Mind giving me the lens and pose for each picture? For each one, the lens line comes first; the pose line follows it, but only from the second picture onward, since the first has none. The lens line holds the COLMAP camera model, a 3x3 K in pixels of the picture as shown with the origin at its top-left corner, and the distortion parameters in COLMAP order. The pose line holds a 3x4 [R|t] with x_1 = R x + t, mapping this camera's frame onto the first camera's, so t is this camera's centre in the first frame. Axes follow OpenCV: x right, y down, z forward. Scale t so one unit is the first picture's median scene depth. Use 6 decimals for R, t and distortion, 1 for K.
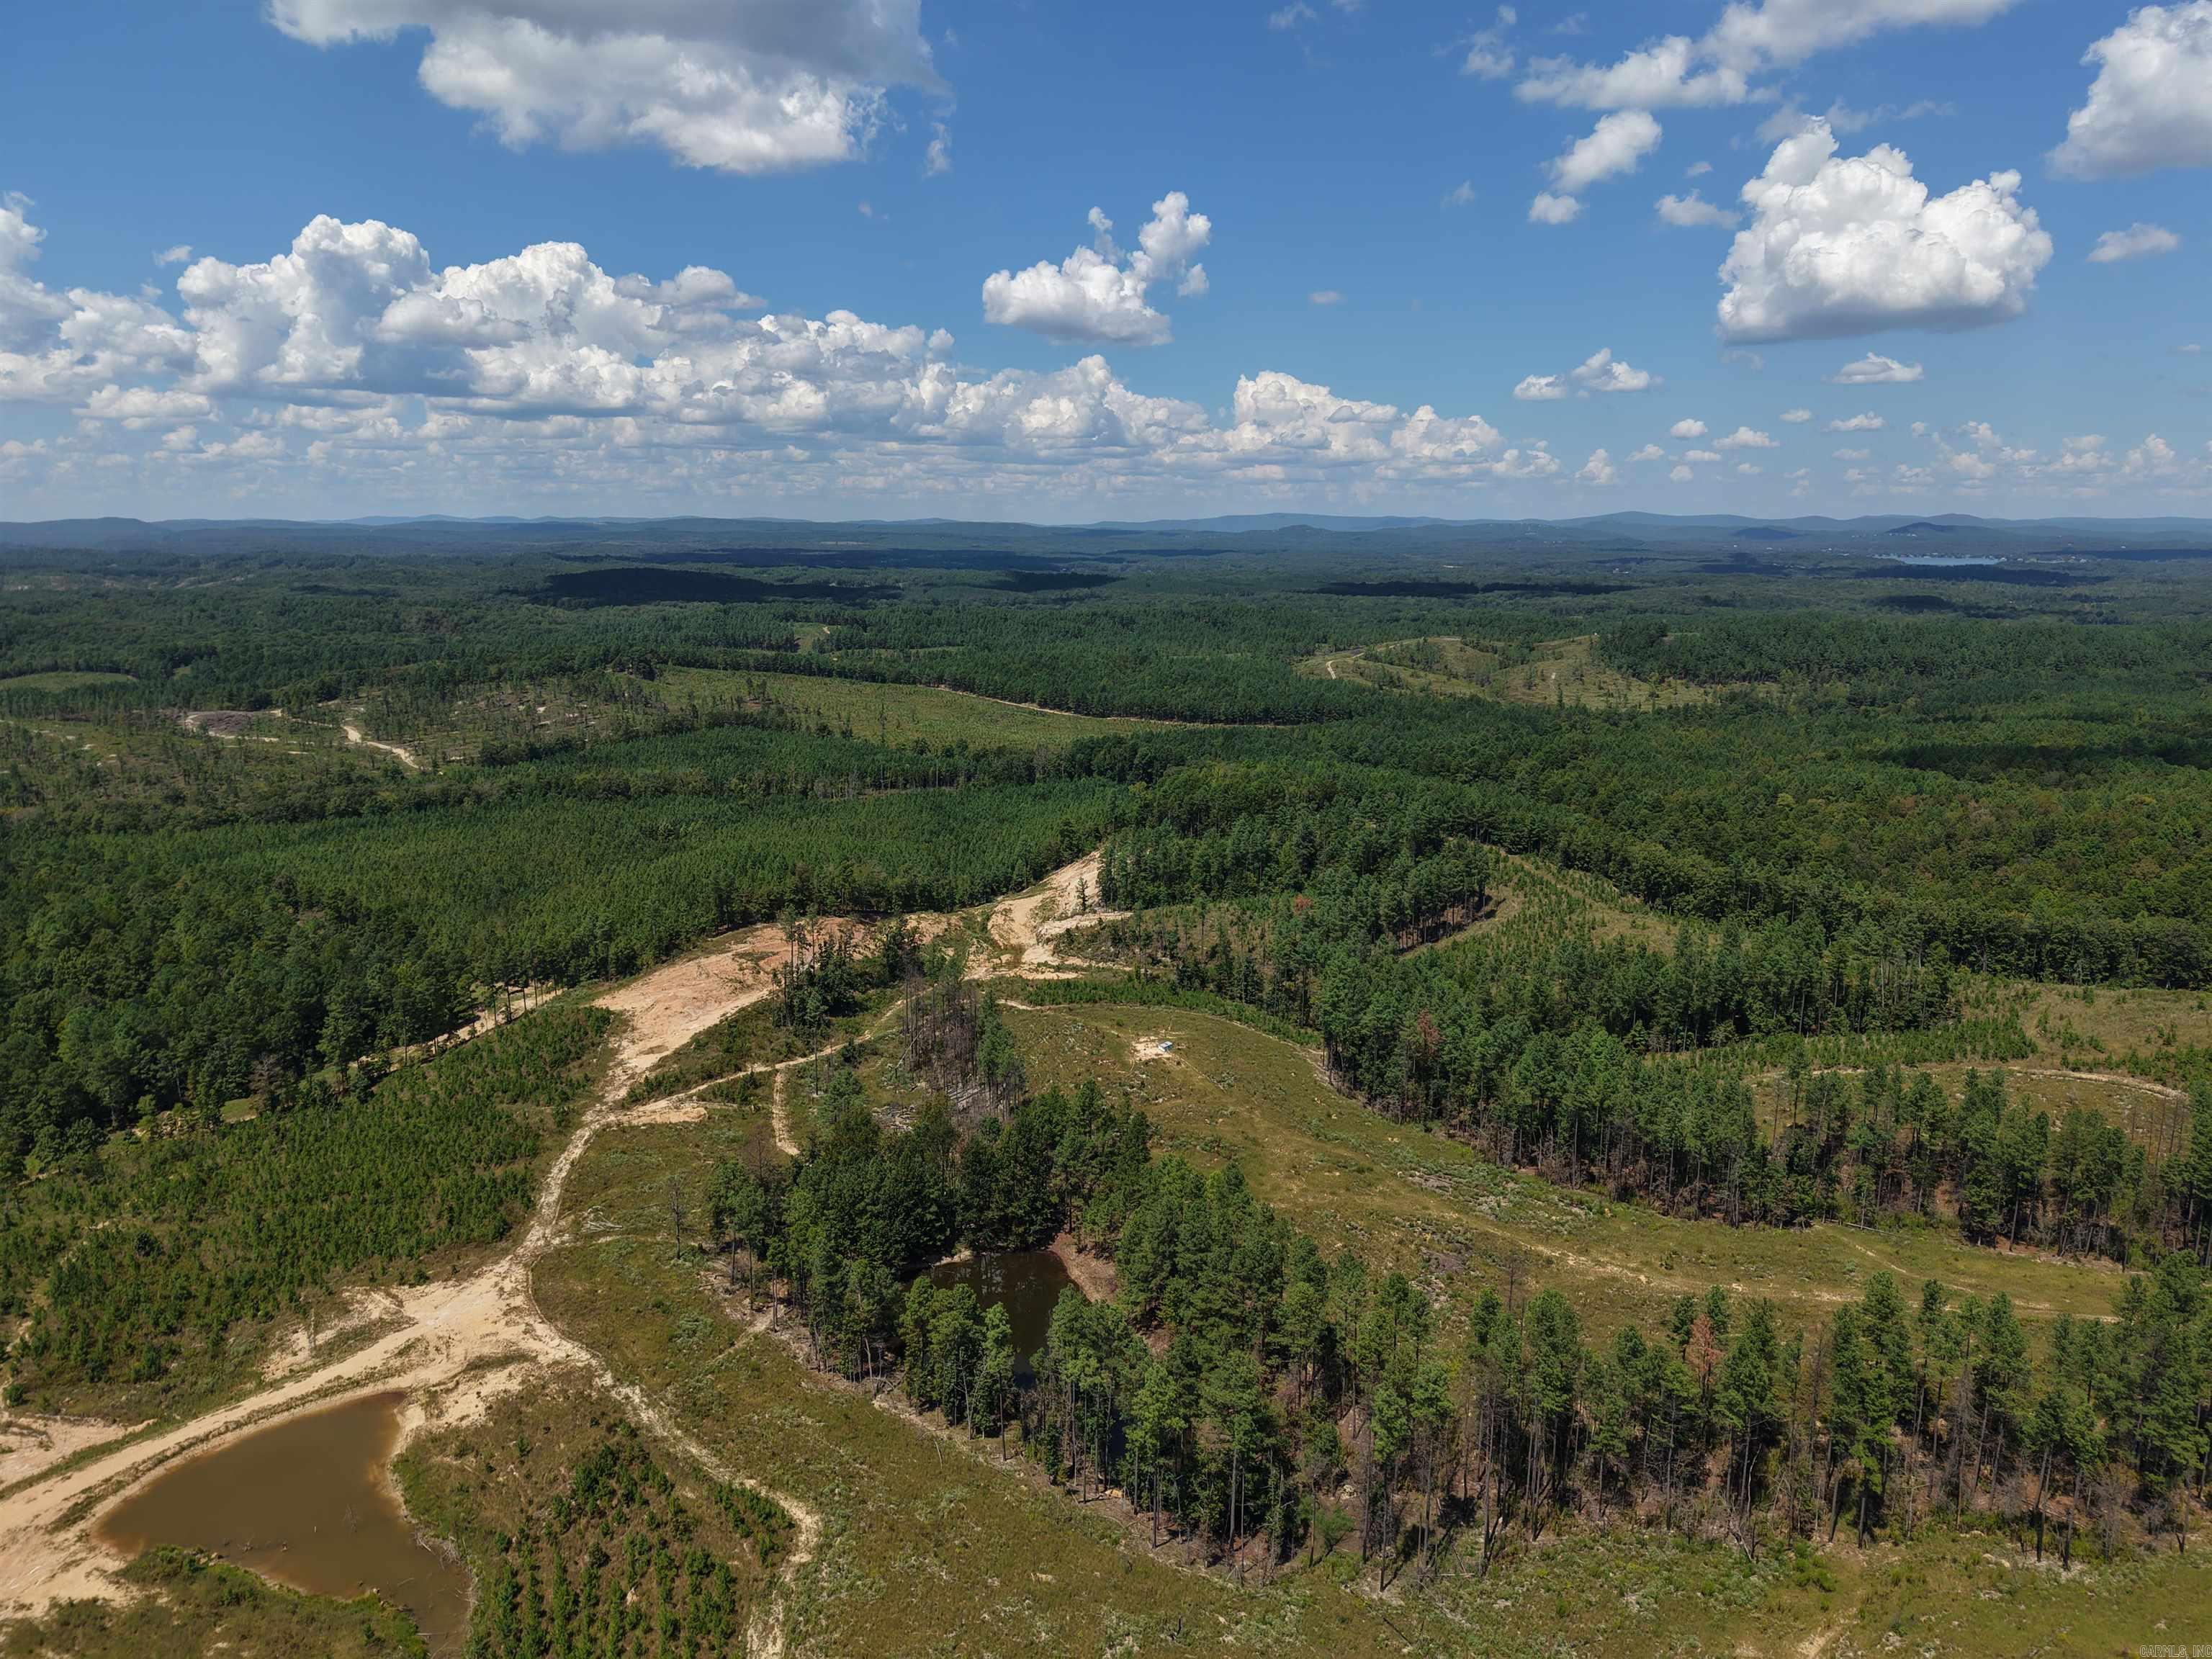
lens RADIAL K [[1576.4, 0, 1112.5], [0, 1576.4, 889.1], [0, 0, 1]] dist [0.054824, -0.031699]
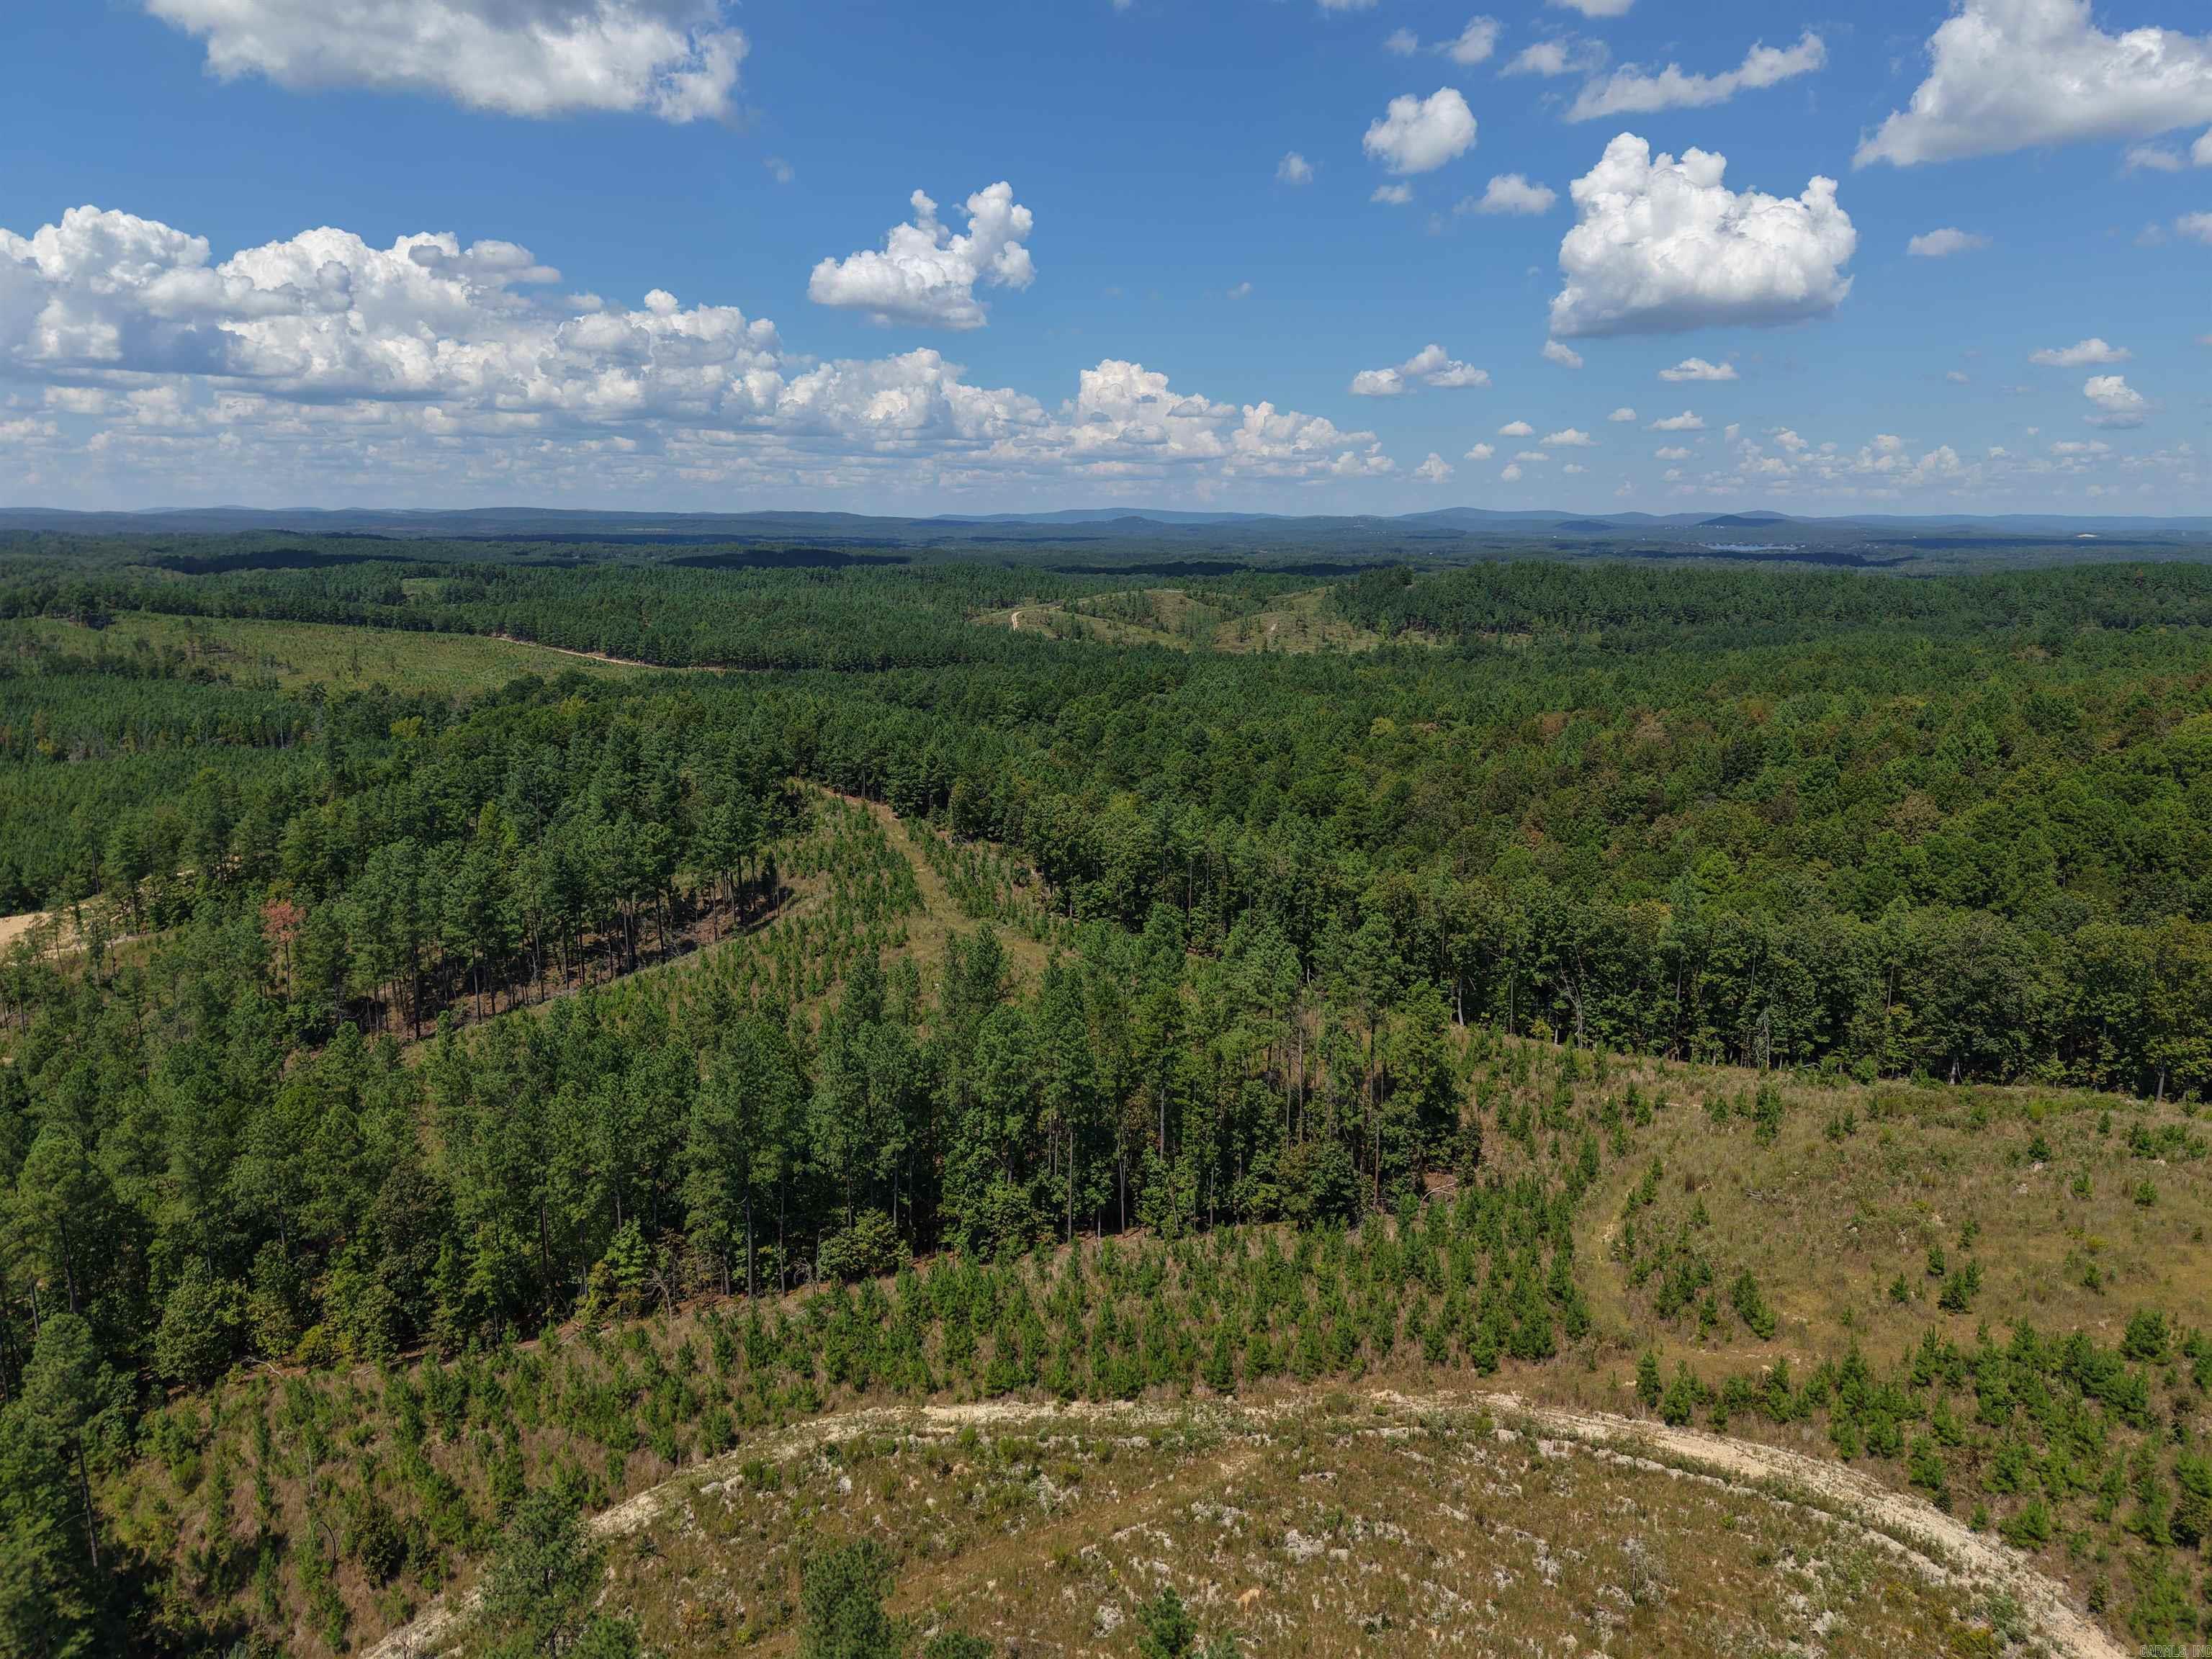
lens RADIAL K [[1541.1, 0, 1112.3], [0, 1541.1, 897.9], [0, 0, 1]] dist [0.087540, -0.097069]
pose [[0.996124, -0.020607, 0.085514, 0.109854], [0.019861, 0.999757, 0.009560, 0.001593], [-0.085690, -0.007824, 0.996291, 0.166000]]
